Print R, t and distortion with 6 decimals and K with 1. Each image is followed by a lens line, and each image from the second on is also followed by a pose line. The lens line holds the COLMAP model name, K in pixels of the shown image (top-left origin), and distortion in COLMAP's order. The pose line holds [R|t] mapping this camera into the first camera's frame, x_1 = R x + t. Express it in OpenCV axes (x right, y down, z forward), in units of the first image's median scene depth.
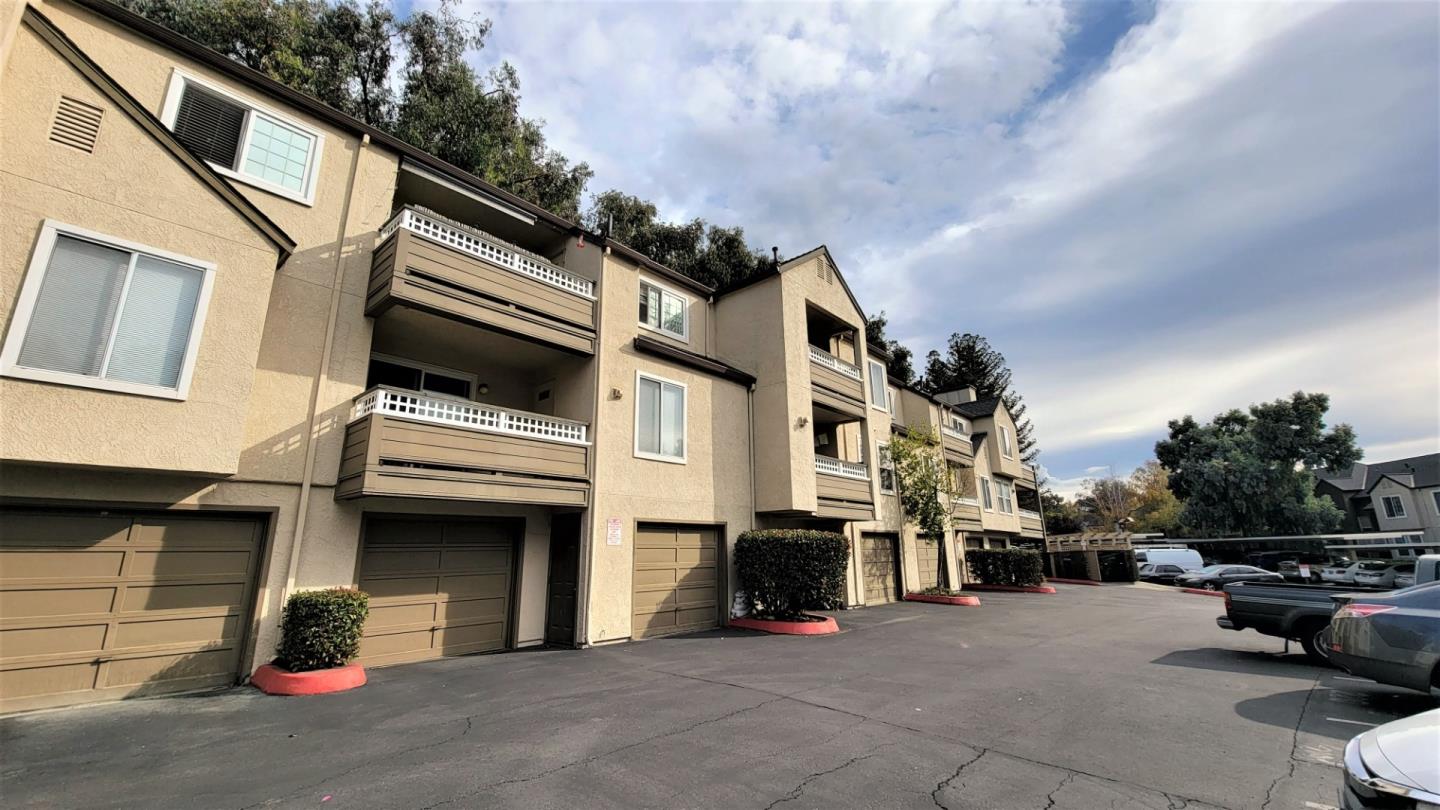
lens RADIAL K [[587.3, 0, 721.8], [0, 587.3, 403.5], [0, 0, 1]] dist [0.001662, -0.000077]
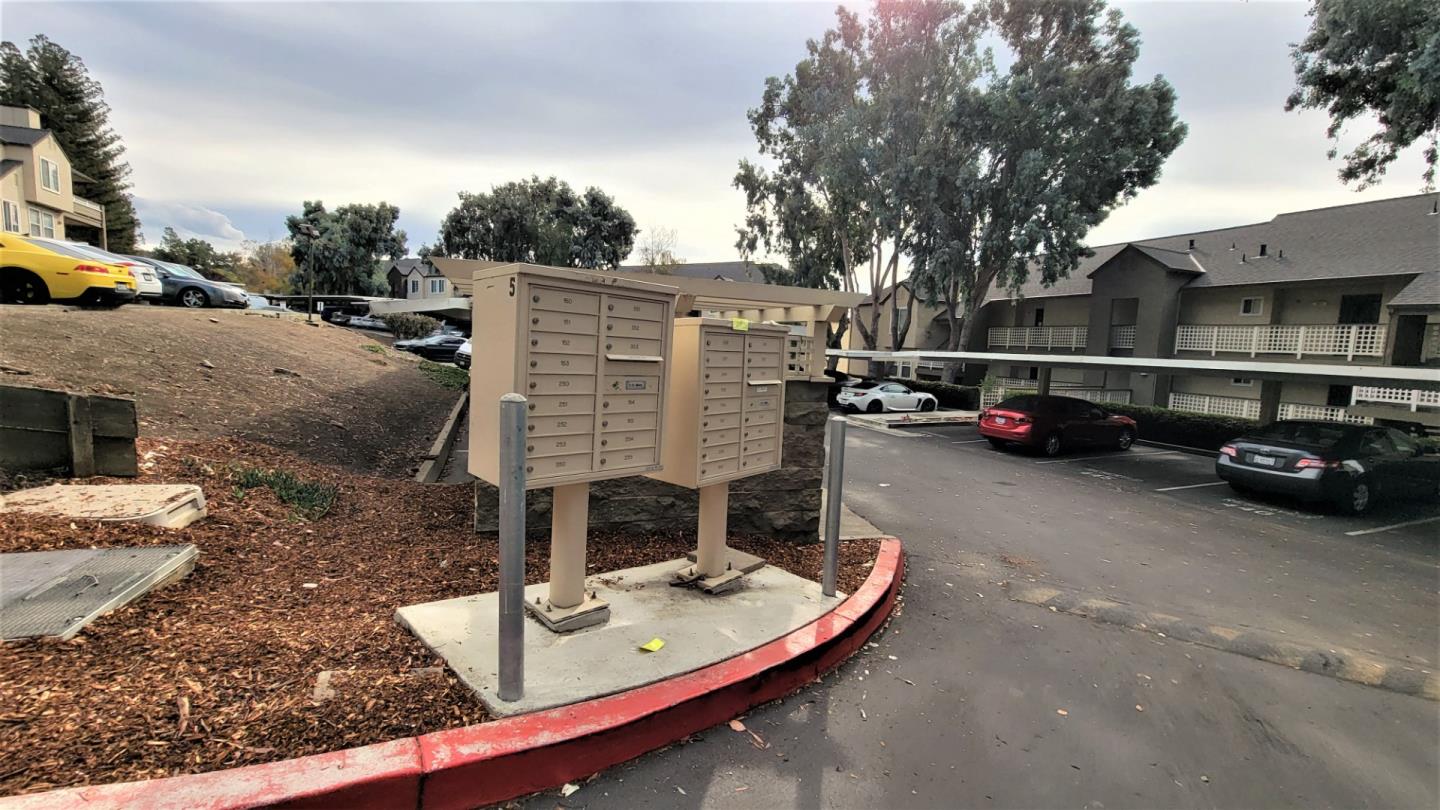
lens RADIAL K [[587.3, 0, 722.1], [0, 587.3, 406.0], [0, 0, 1]] dist [0.001662, -0.000077]
pose [[0.402896, -0.066685, 0.912813, -0.028136], [-0.279353, 0.940790, 0.192030, -0.058087], [-0.871571, -0.332365, 0.360412, -0.404339]]
